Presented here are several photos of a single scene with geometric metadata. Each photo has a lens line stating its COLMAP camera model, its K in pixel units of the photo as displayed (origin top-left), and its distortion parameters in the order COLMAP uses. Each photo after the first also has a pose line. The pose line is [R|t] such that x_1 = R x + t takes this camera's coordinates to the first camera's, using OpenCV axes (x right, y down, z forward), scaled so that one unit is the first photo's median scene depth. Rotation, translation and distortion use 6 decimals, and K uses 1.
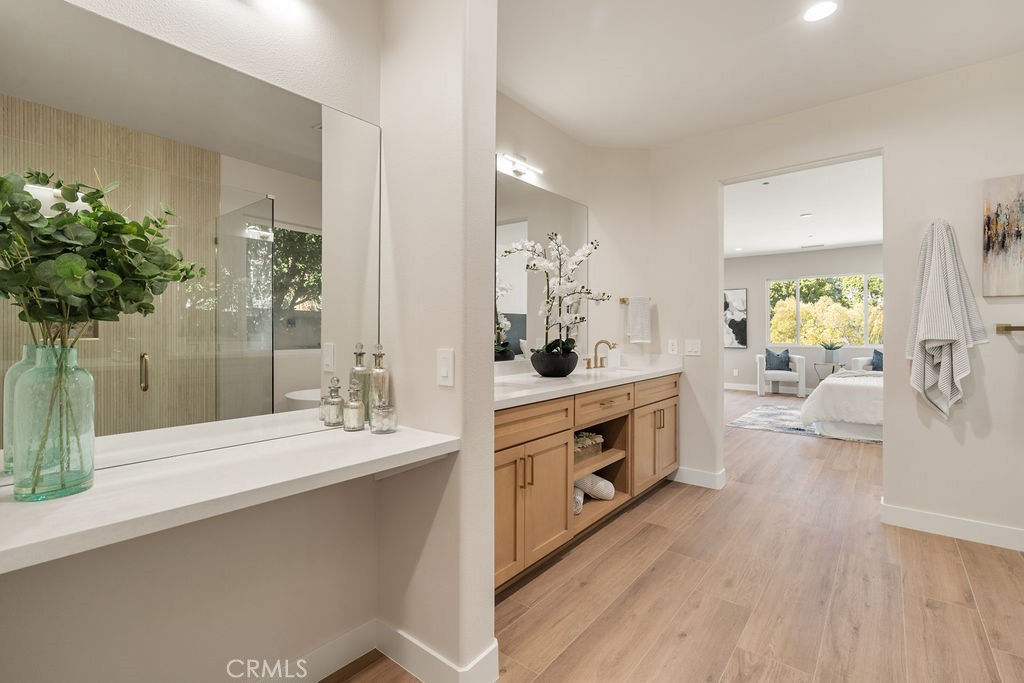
lens RADIAL K [[465.4, 0, 512.7], [0, 465.4, 336.4], [0, 0, 1]] dist [0.001604, 0.000142]
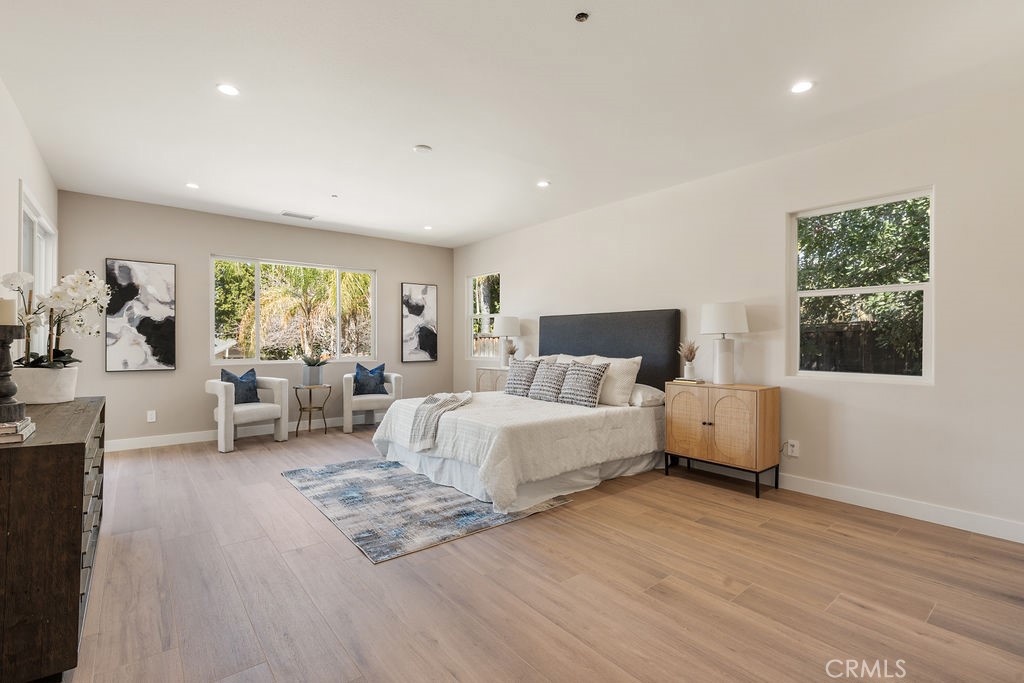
lens RADIAL K [[465.4, 0, 513.3], [0, 465.4, 342.8], [0, 0, 1]] dist [0.001604, 0.000142]
pose [[0.211515, -0.000754, 0.977375, 0.038103], [0.003764, 0.999993, -0.000043, -0.005846], [-0.977368, 0.003688, 0.211516, 0.476817]]
